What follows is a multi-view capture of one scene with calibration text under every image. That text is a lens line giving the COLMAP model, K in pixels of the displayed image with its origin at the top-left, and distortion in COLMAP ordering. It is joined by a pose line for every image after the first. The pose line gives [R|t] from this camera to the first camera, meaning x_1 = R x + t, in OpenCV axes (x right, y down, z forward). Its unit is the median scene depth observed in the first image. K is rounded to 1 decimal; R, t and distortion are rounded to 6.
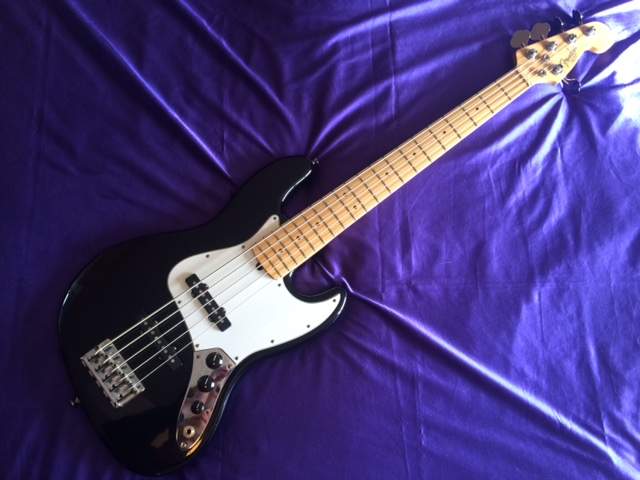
lens RADIAL K [[545.6, 0, 320.0], [0, 545.6, 240.0], [0, 0, 1]] dist [0.091955, -0.139307]
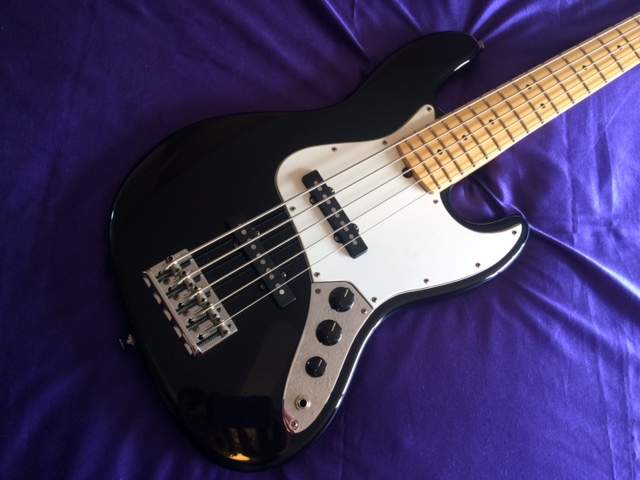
lens RADIAL K [[545.6, 0, 320.0], [0, 545.6, 240.0], [0, 0, 1]] dist [0.091955, -0.139307]
pose [[0.996547, 0.082706, 0.007267, -0.216678], [-0.082259, 0.995427, -0.048556, 0.173672], [-0.011250, 0.047791, 0.998794, 0.332701]]
